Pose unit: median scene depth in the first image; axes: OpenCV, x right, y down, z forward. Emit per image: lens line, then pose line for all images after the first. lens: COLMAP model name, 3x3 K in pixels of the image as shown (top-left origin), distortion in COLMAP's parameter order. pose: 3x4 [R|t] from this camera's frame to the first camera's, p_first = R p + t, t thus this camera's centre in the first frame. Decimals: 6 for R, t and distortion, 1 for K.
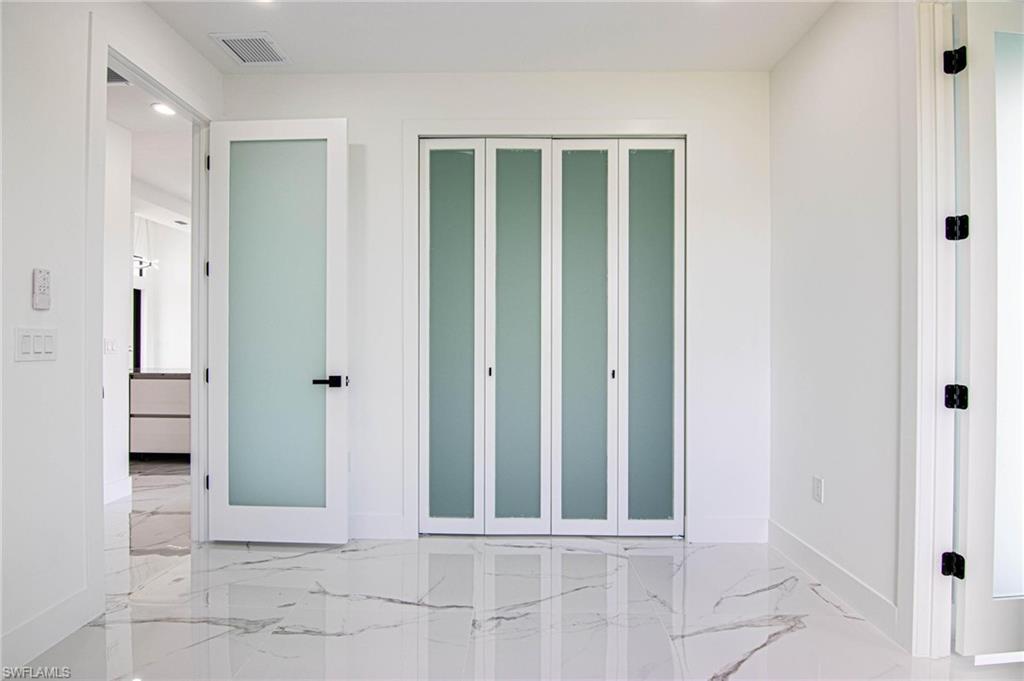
lens RADIAL K [[517.7, 0, 512.0], [0, 517.7, 340.5], [0, 0, 1]] dist [-0.001371, -0.017175]
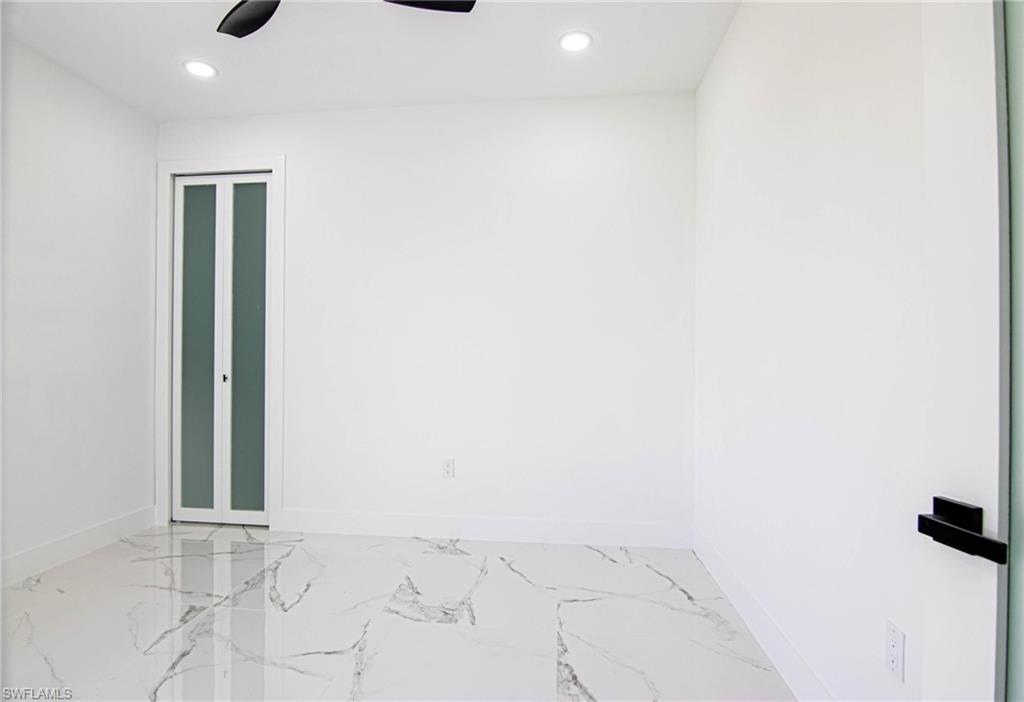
lens RADIAL K [[497.7, 0, 512.0], [0, 497.7, 351.0], [0, 0, 1]] dist [-0.000334, -0.000030]
pose [[0.993181, 0.001740, -0.116571, 0.707119], [-0.002615, 0.999970, -0.007359, 0.003843], [0.116555, 0.007614, 0.993155, -0.008460]]
